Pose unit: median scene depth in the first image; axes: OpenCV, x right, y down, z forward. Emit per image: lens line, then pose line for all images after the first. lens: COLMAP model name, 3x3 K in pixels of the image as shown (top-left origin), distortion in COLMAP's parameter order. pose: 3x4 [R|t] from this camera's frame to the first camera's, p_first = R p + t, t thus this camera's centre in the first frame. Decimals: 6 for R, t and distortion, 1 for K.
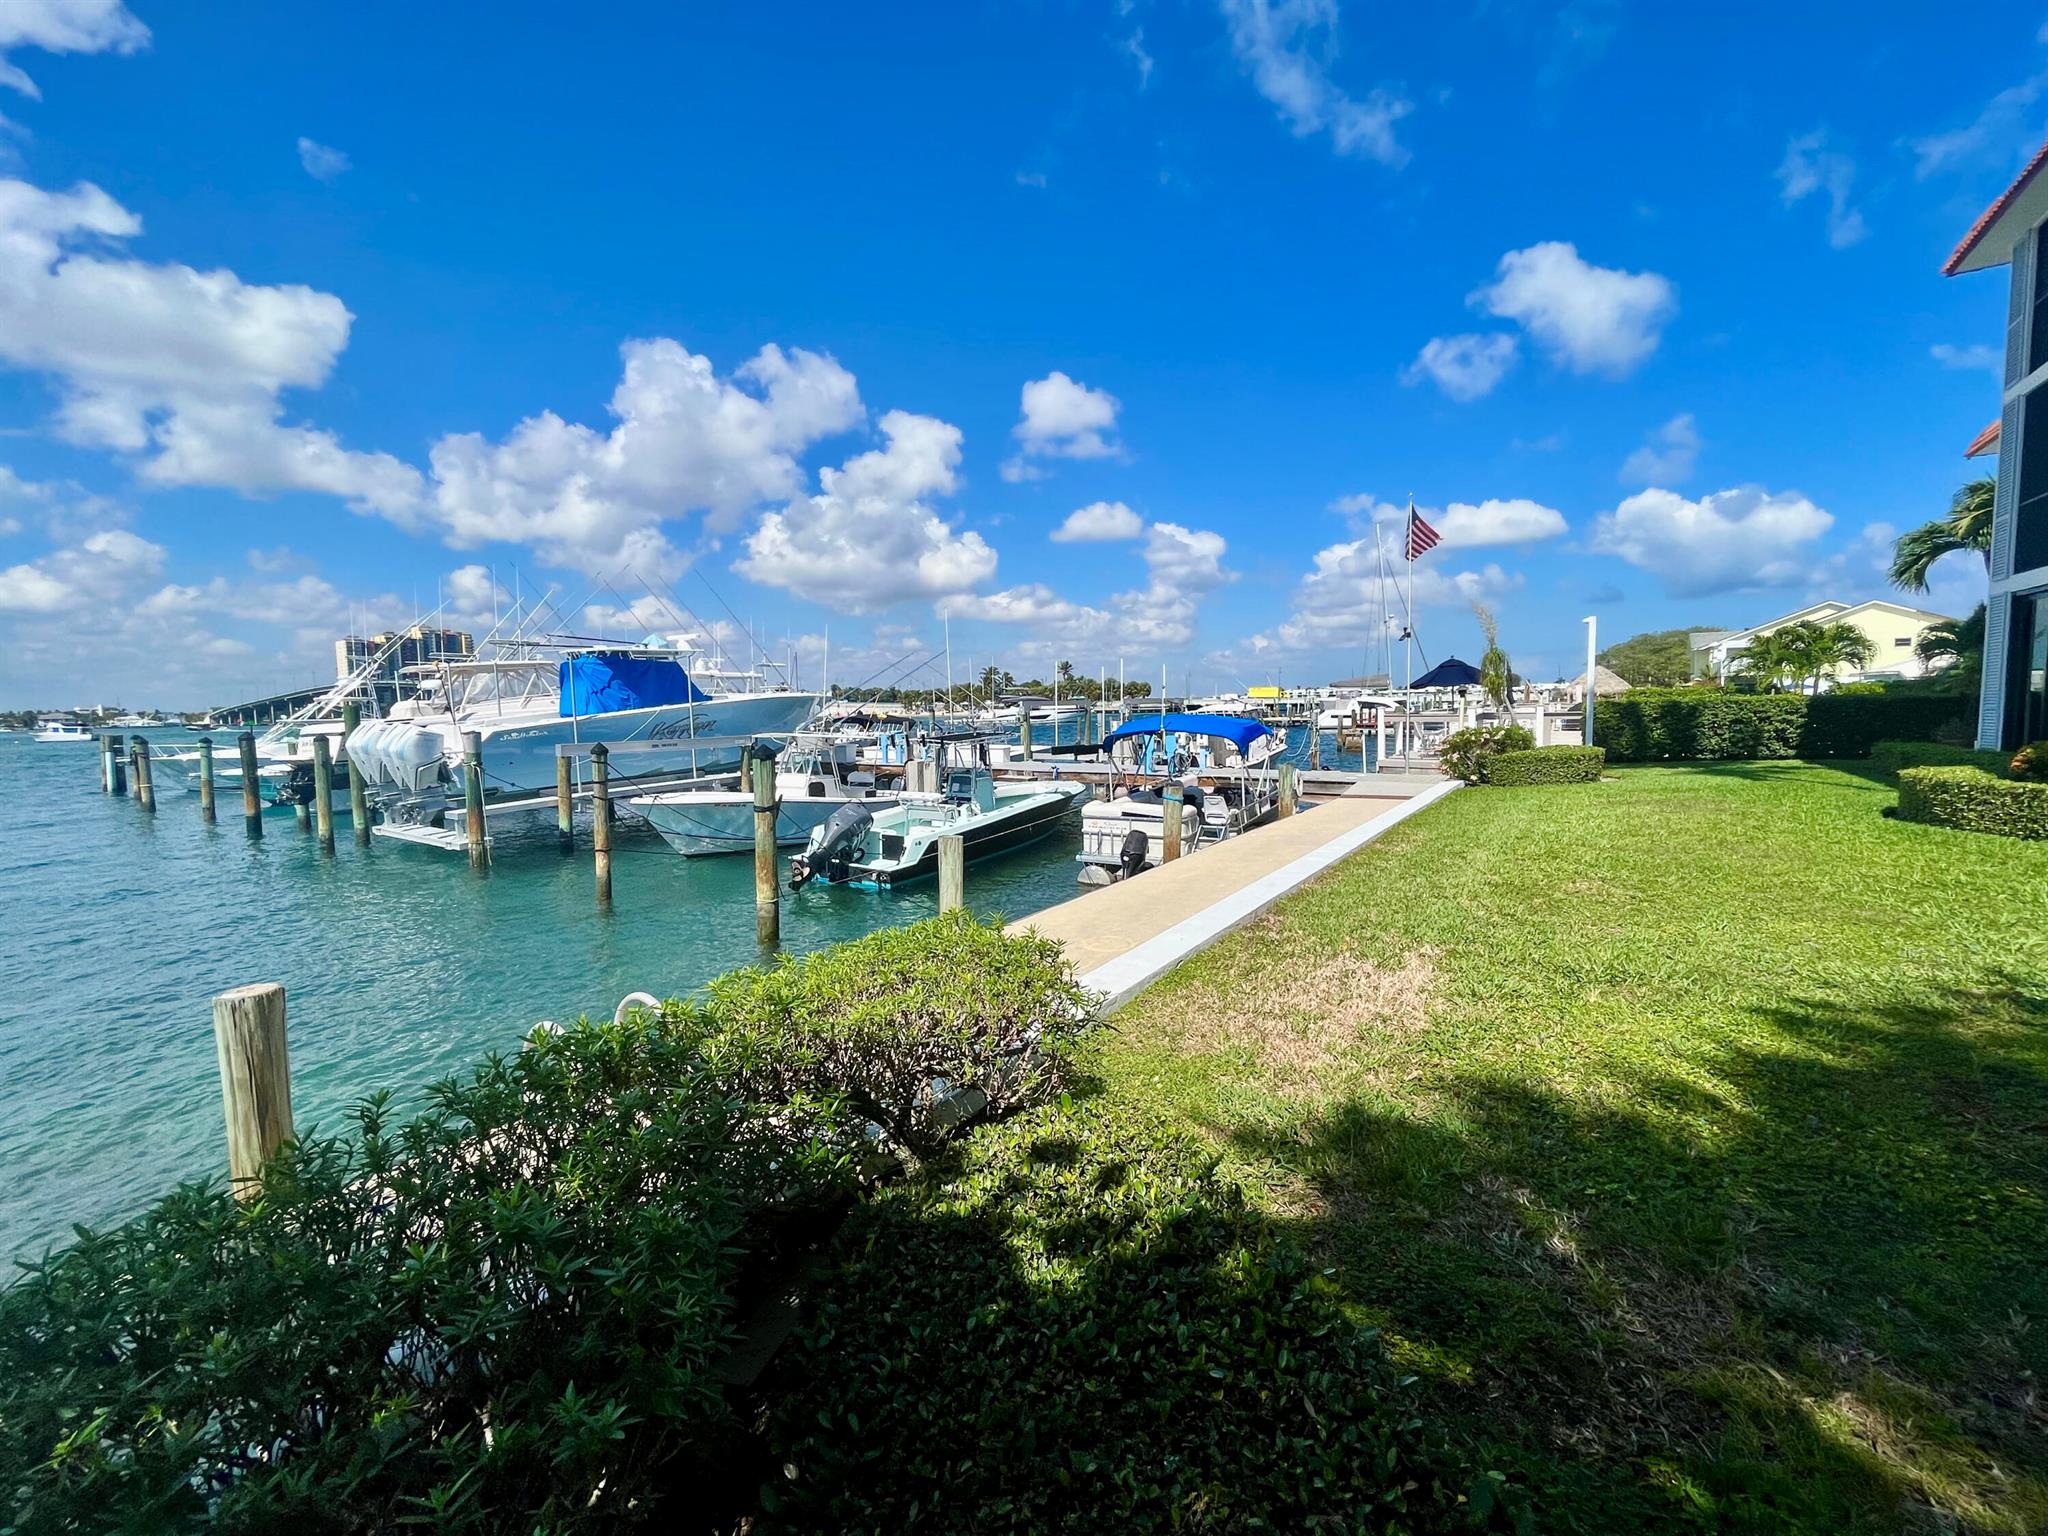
lens RADIAL K [[840.0, 0, 1011.5], [0, 840.0, 782.7], [0, 0, 1]] dist [-0.003328, -0.000048]
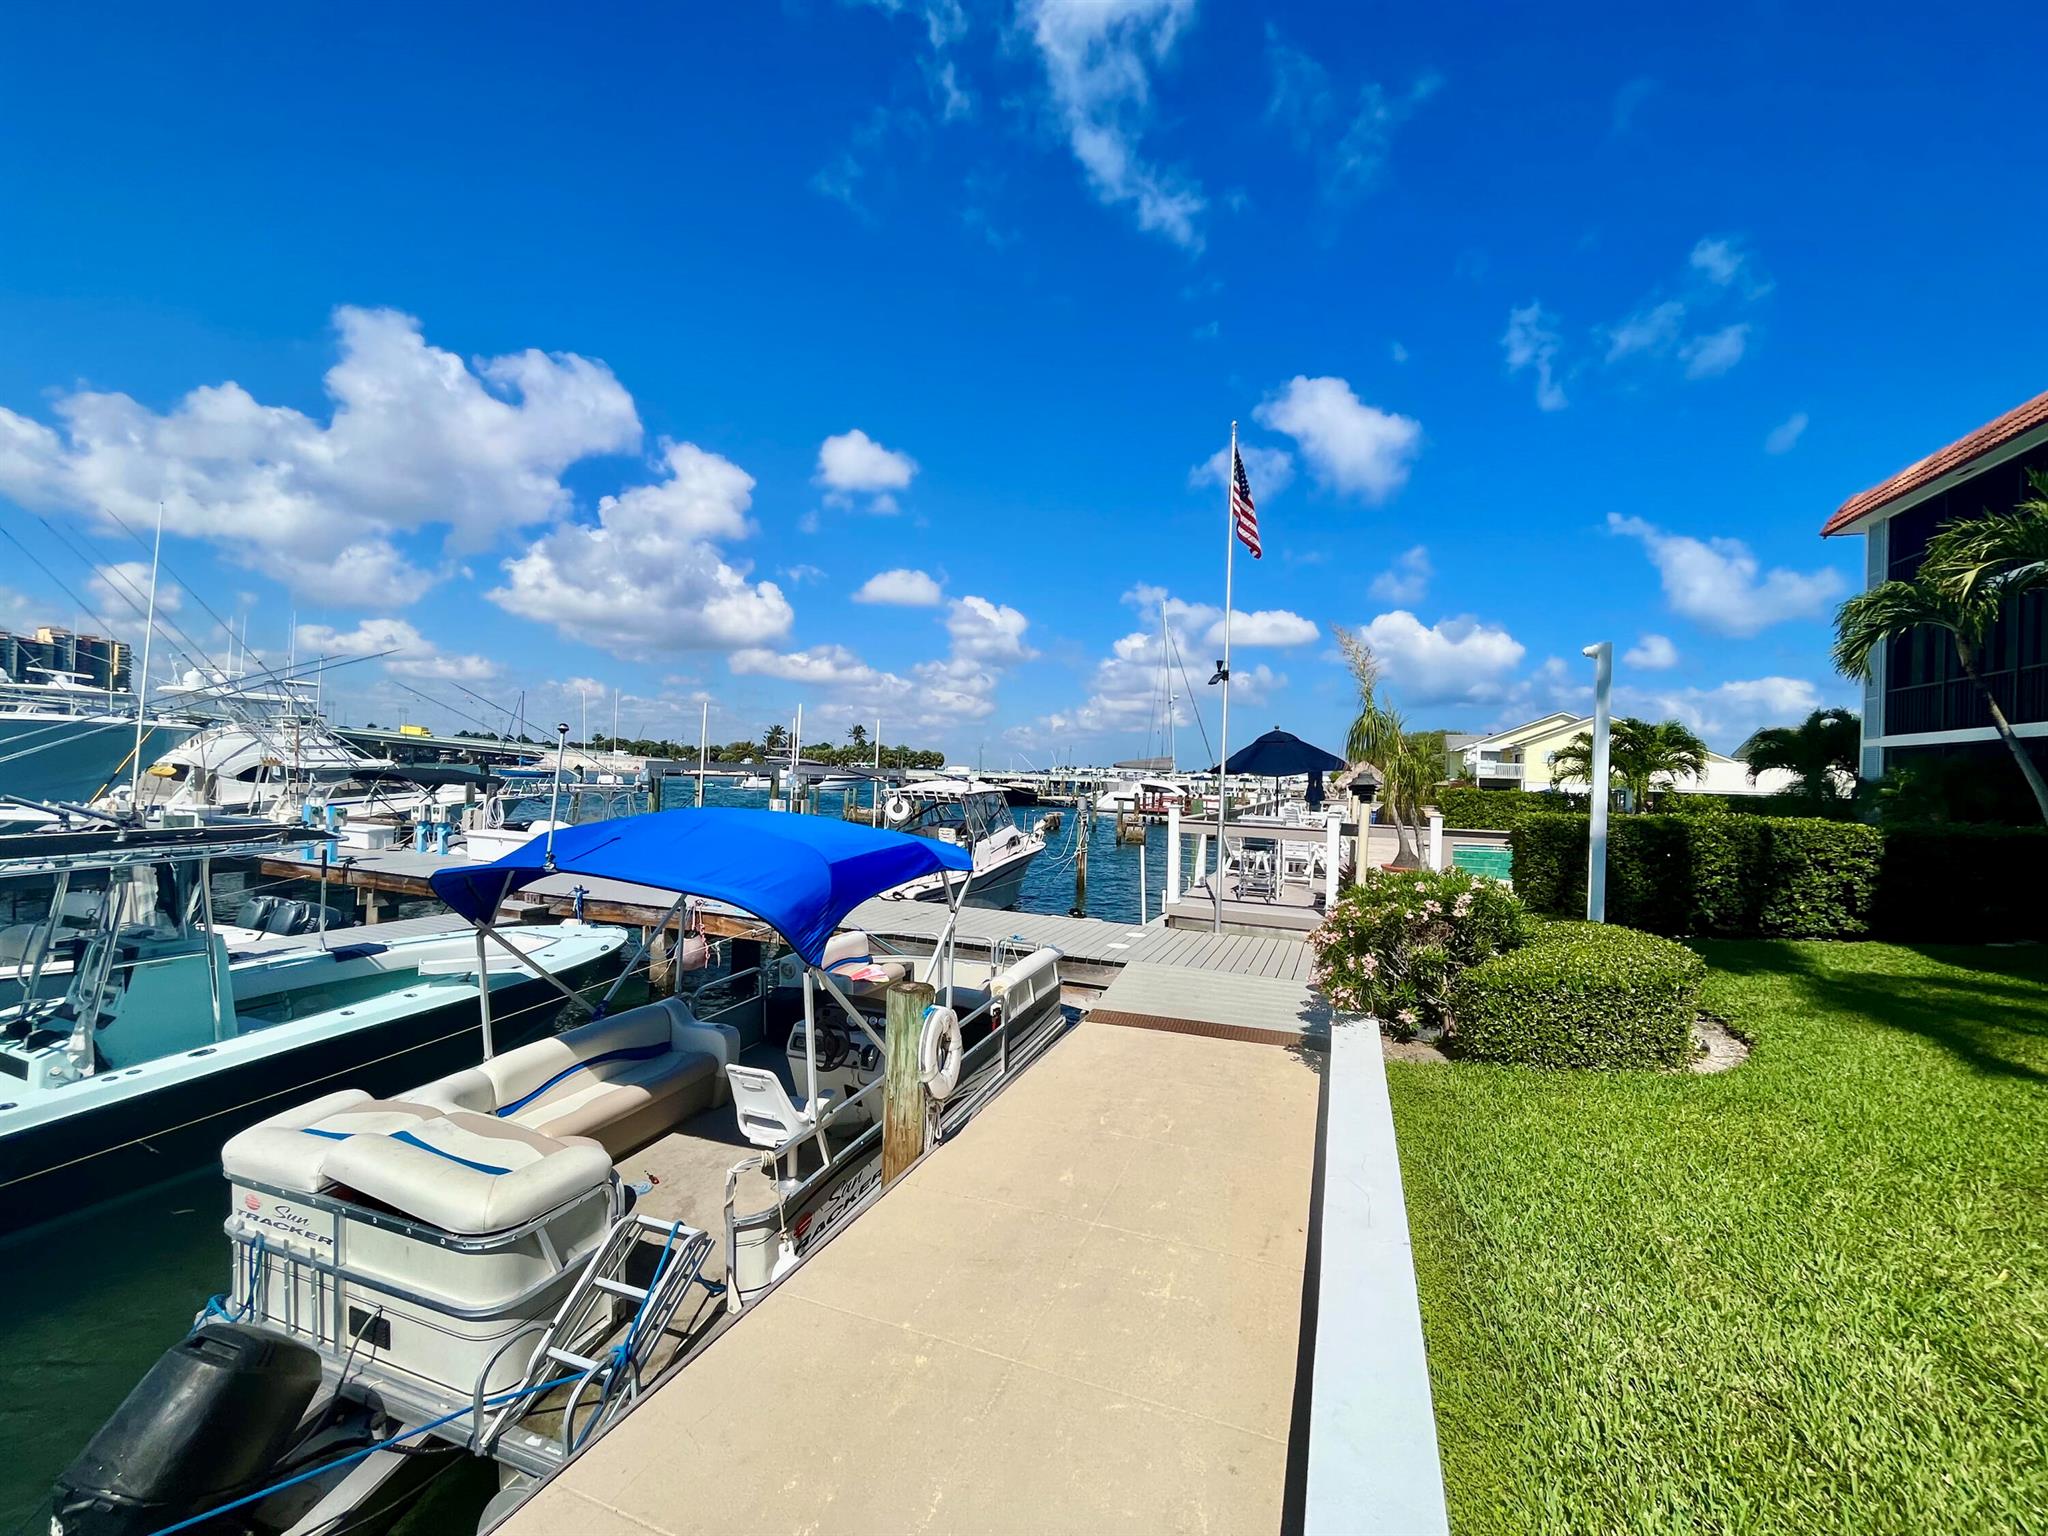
lens RADIAL K [[825.6, 0, 988.5], [0, 825.6, 820.5], [0, 0, 1]] dist [-0.001210, -0.000067]
pose [[0.977844, 0.043114, 0.204848, 0.058586], [-0.036059, 0.998625, -0.038052, -0.014834], [-0.206207, 0.029822, 0.978054, 0.135719]]
